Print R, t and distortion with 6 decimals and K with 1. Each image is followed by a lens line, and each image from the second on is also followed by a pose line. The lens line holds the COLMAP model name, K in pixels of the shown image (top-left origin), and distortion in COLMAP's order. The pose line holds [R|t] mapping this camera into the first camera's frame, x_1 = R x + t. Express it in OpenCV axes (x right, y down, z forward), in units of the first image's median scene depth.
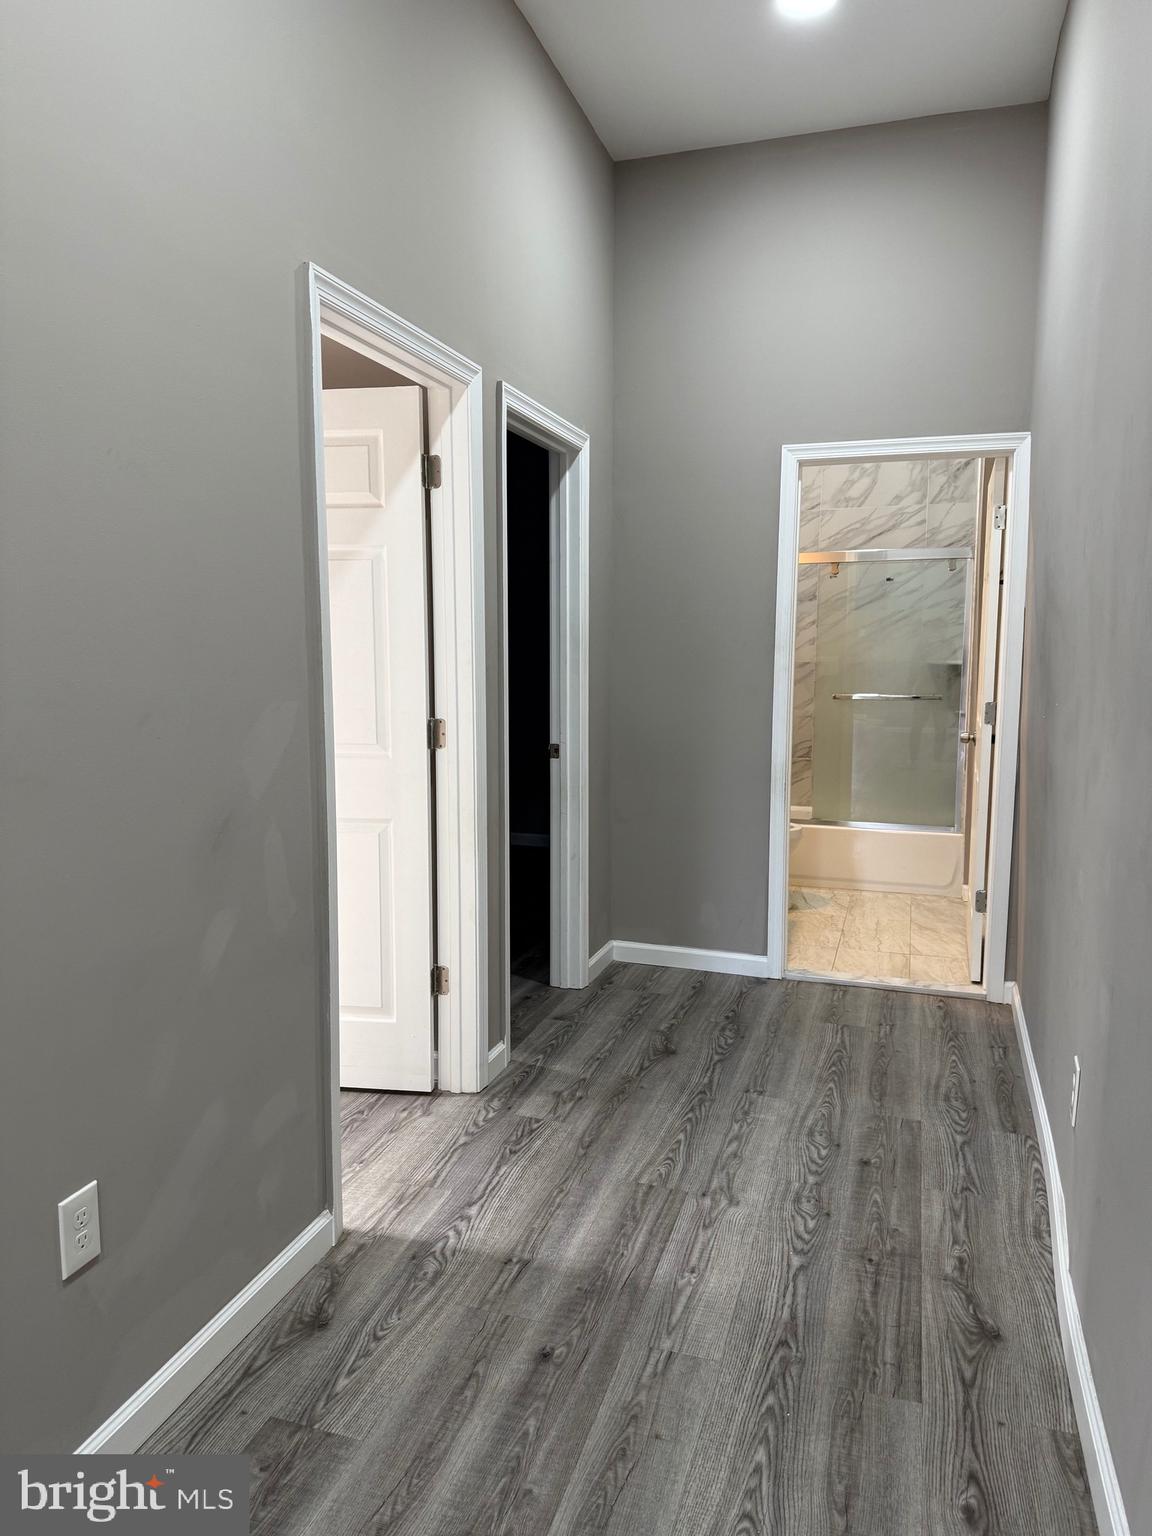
lens RADIAL K [[989.9, 0, 563.5], [0, 989.9, 773.7], [0, 0, 1]] dist [0.023141, 0.000385]
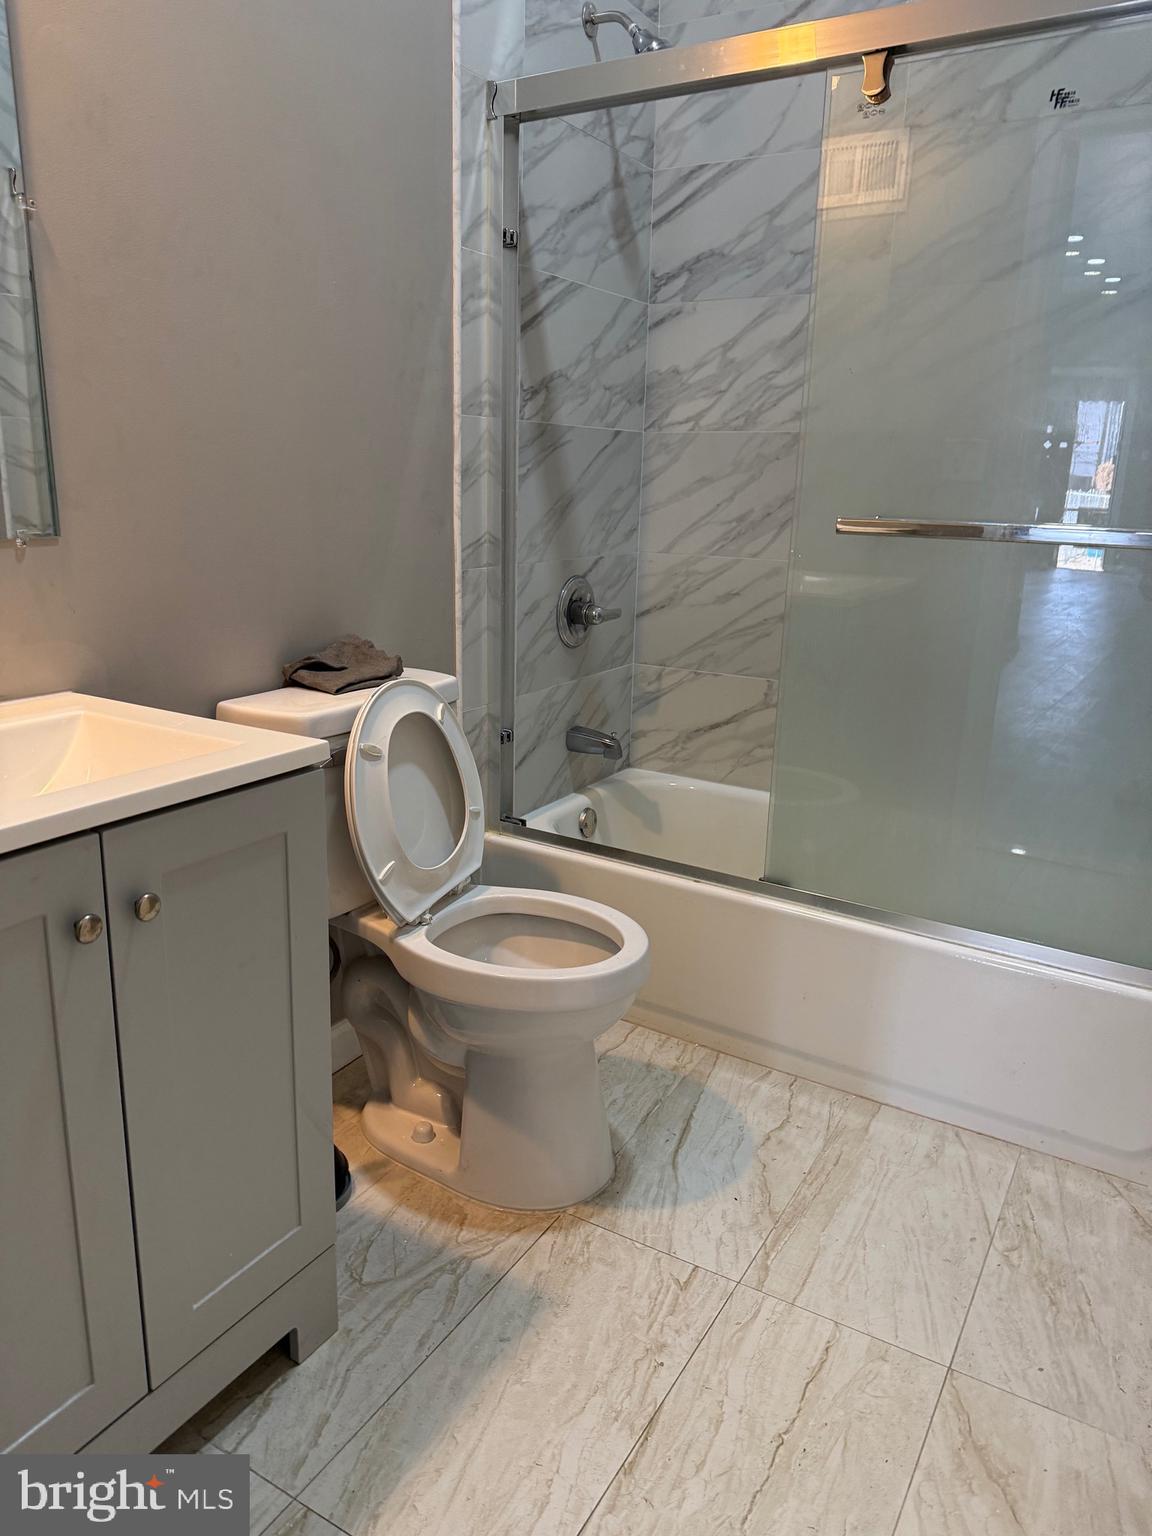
lens RADIAL K [[1069.9, 0, 565.5], [0, 1069.9, 767.8], [0, 0, 1]] dist [0.053845, -0.055446]
pose [[0.978472, 0.075288, -0.192156, 0.242834], [-0.044867, 0.986416, 0.158018, -0.049764], [0.201443, -0.145995, 0.968559, 0.594864]]
